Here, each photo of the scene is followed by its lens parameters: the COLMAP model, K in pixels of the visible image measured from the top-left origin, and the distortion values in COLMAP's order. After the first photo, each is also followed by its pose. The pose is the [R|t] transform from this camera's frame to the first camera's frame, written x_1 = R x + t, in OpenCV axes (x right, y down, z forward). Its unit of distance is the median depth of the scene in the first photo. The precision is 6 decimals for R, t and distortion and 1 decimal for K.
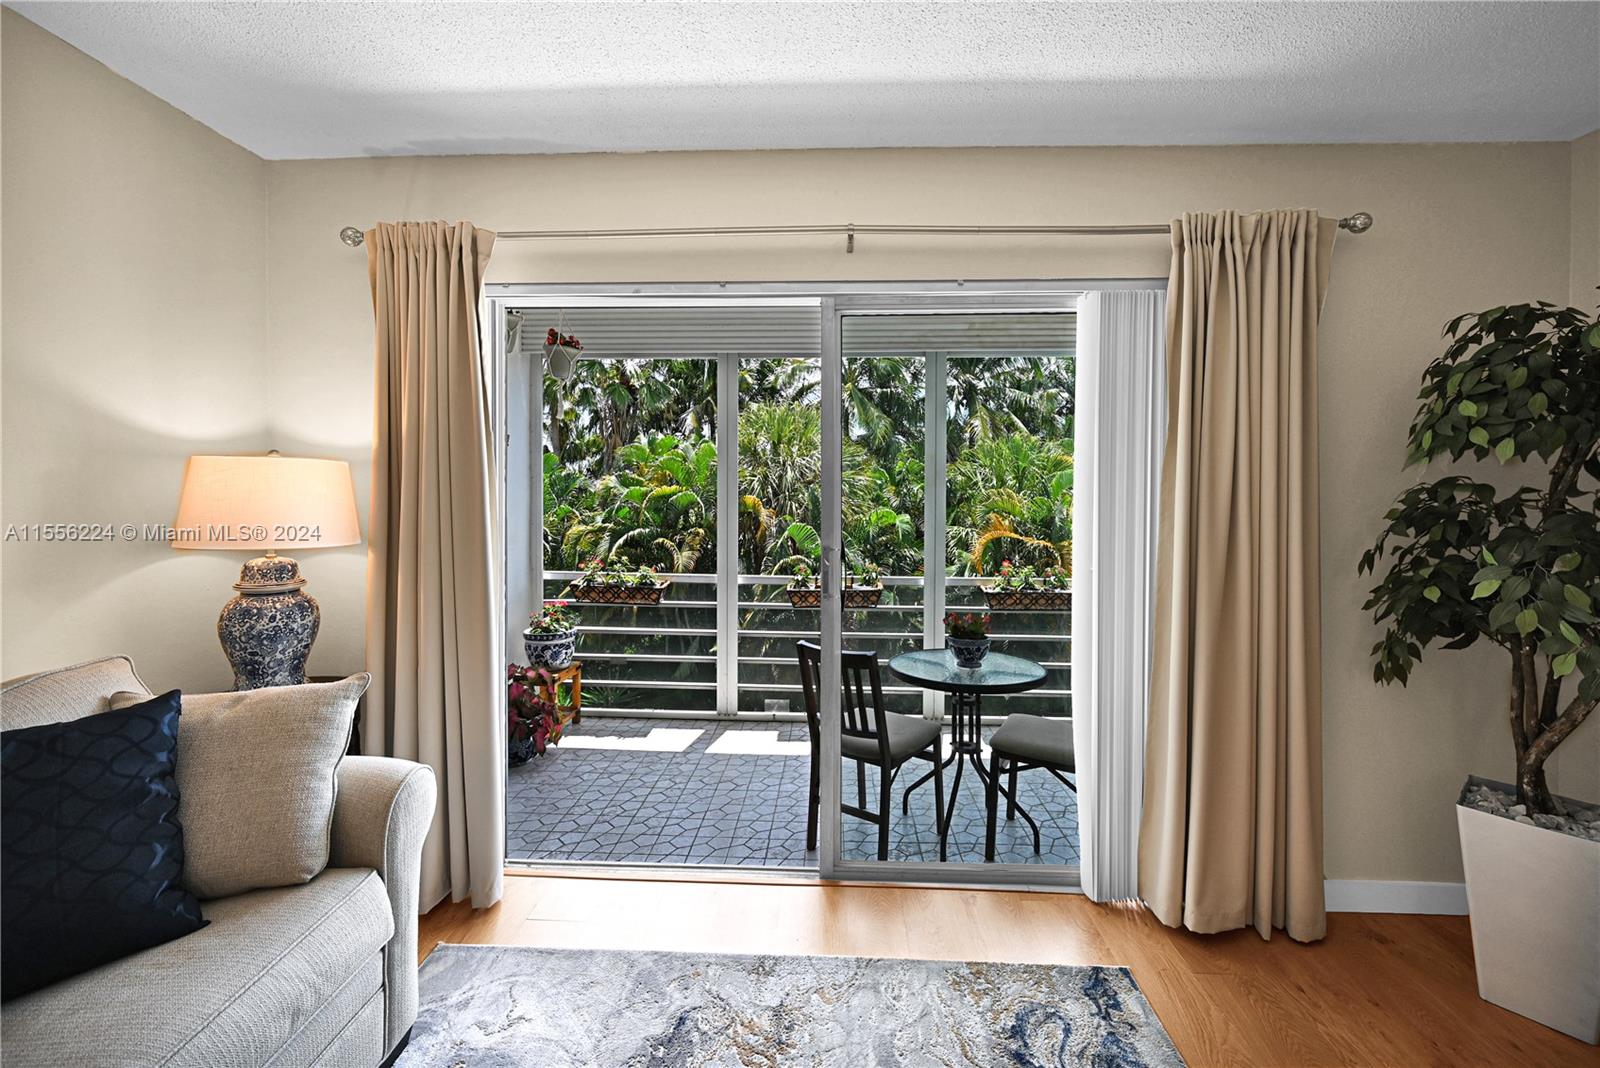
lens RADIAL K [[670.1, 0, 804.7], [0, 670.1, 493.1], [0, 0, 1]] dist [0.000552, 0.000021]
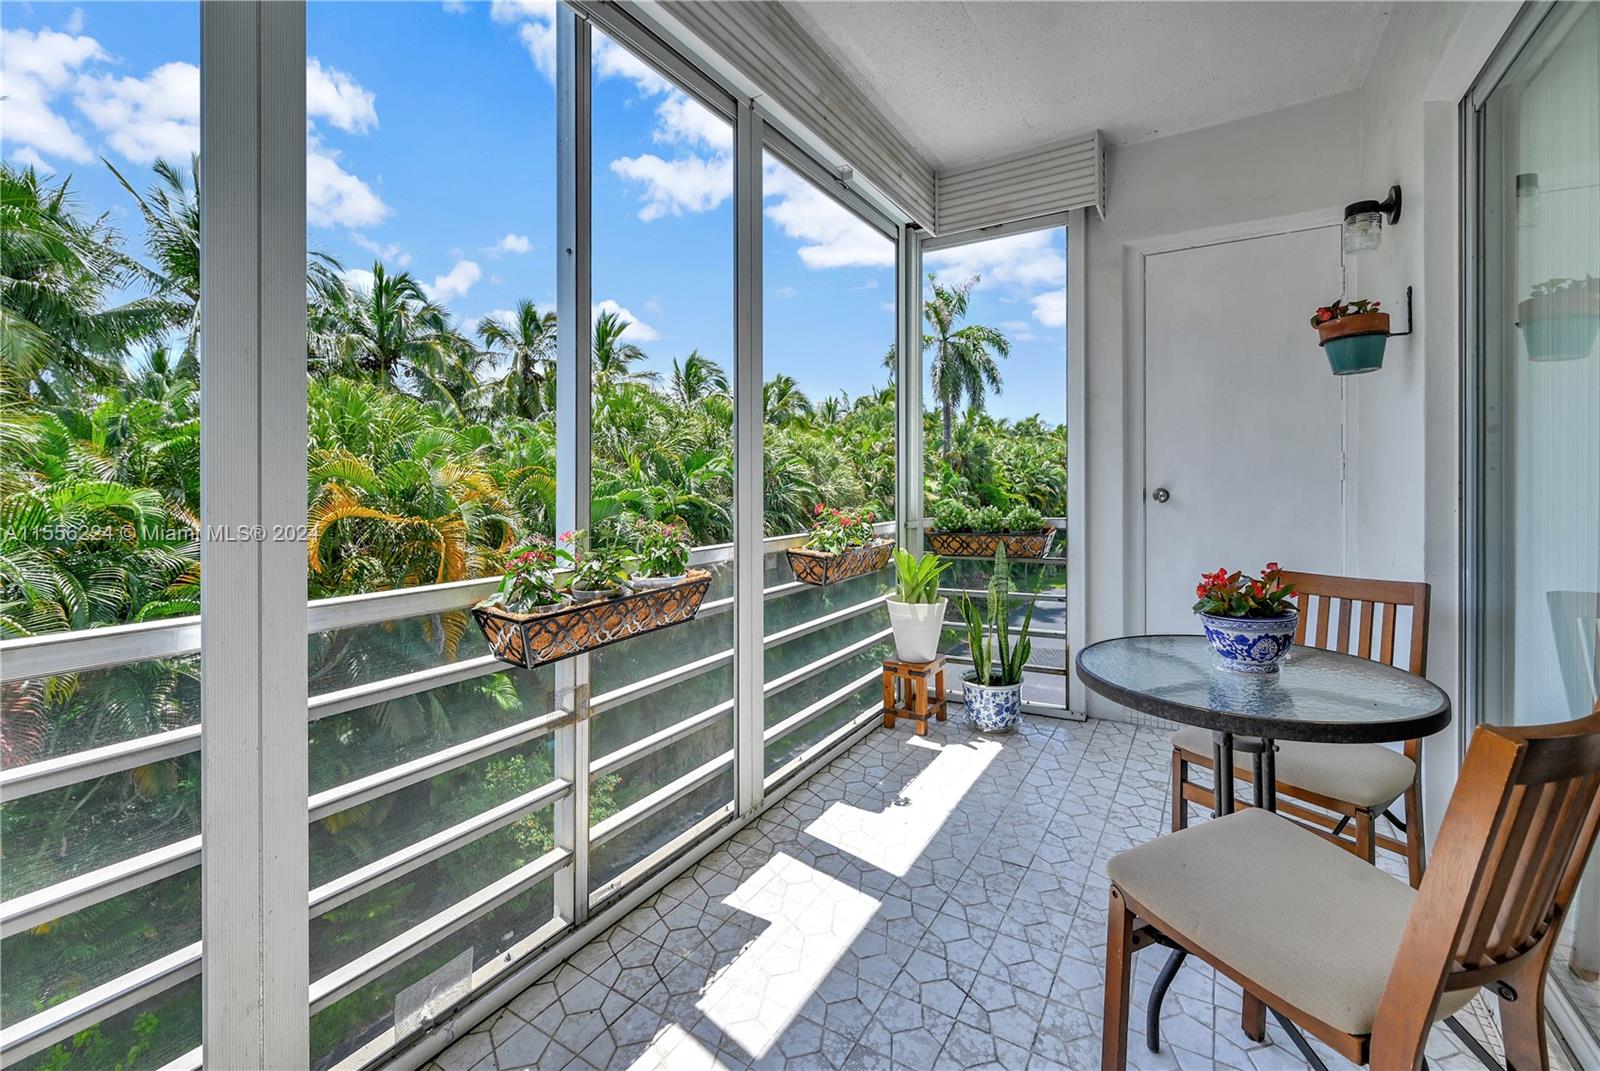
lens RADIAL K [[658.0, 0, 802.1], [0, 658.0, 476.2], [0, 0, 1]] dist [0.002045, 0.000211]
pose [[0.485255, -0.001908, 0.874371, -0.208929], [0.004606, 0.999989, -0.000374, 0.064551], [-0.874361, 0.004209, 0.485258, 0.620286]]
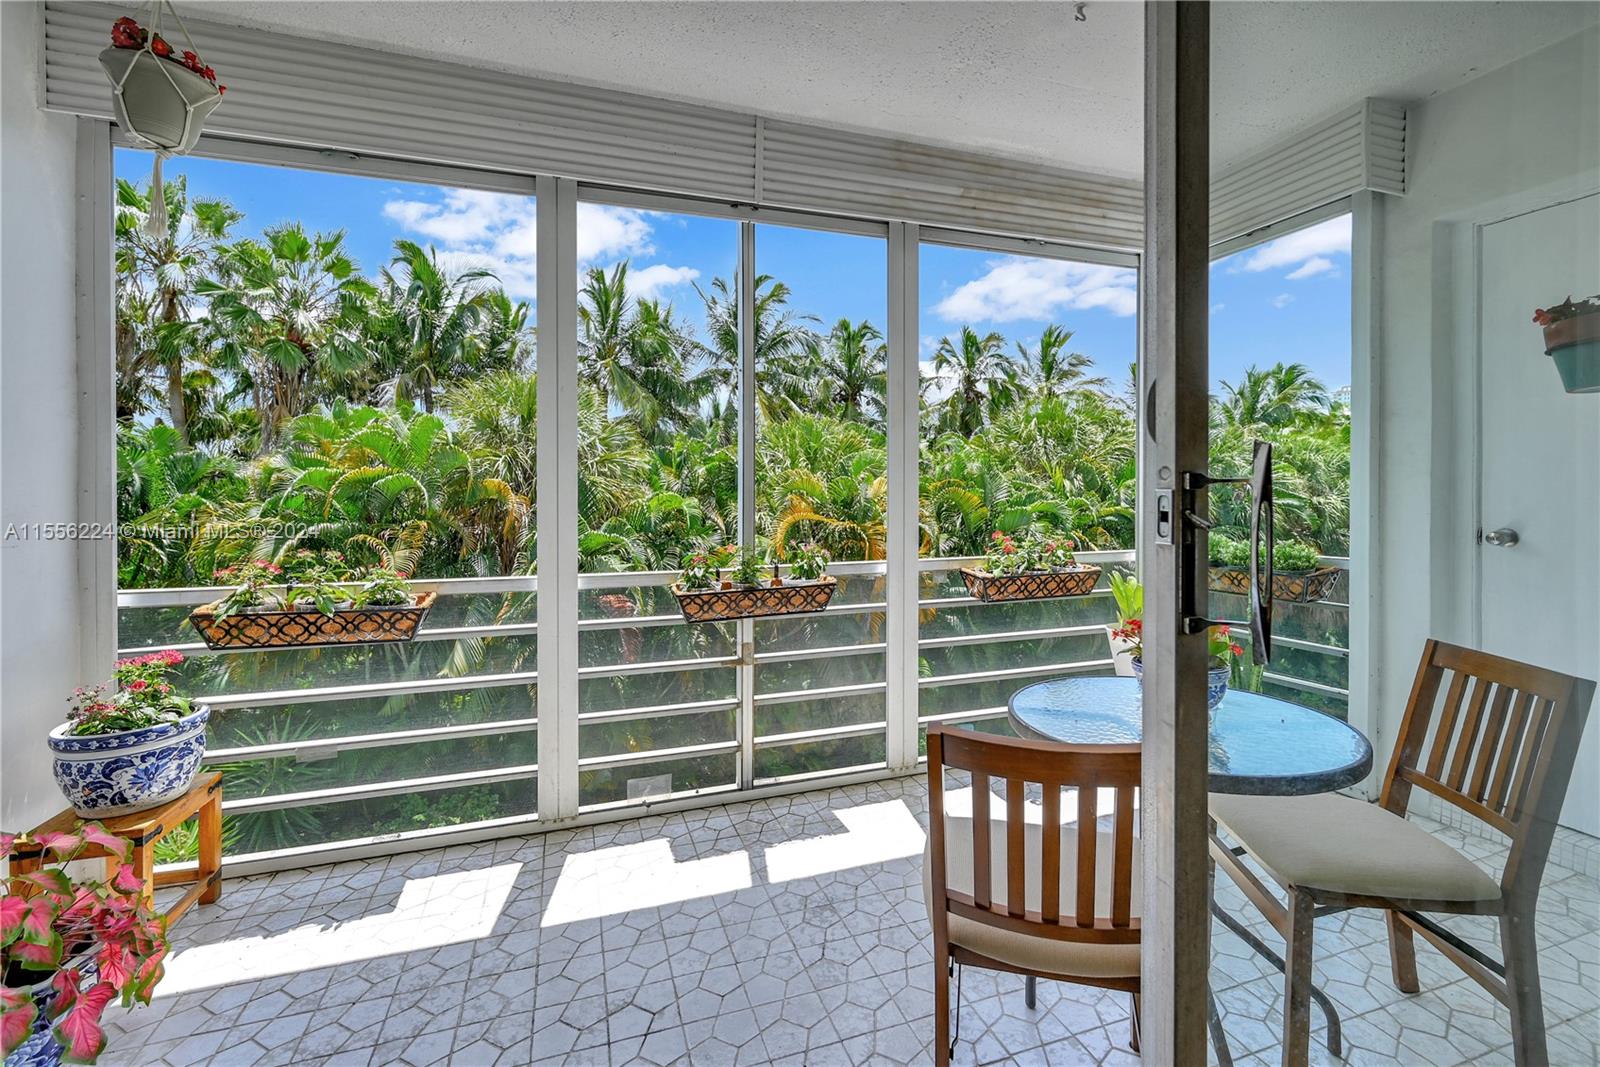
lens RADIAL K [[650.9, 0, 842.2], [0, 650.9, 488.4], [0, 0, 1]] dist [0.000769, -0.000064]
pose [[0.905454, -0.003373, 0.424431, -0.120315], [0.001124, 0.999984, 0.005550, 0.041916], [-0.424443, -0.004548, 0.905443, 0.363938]]
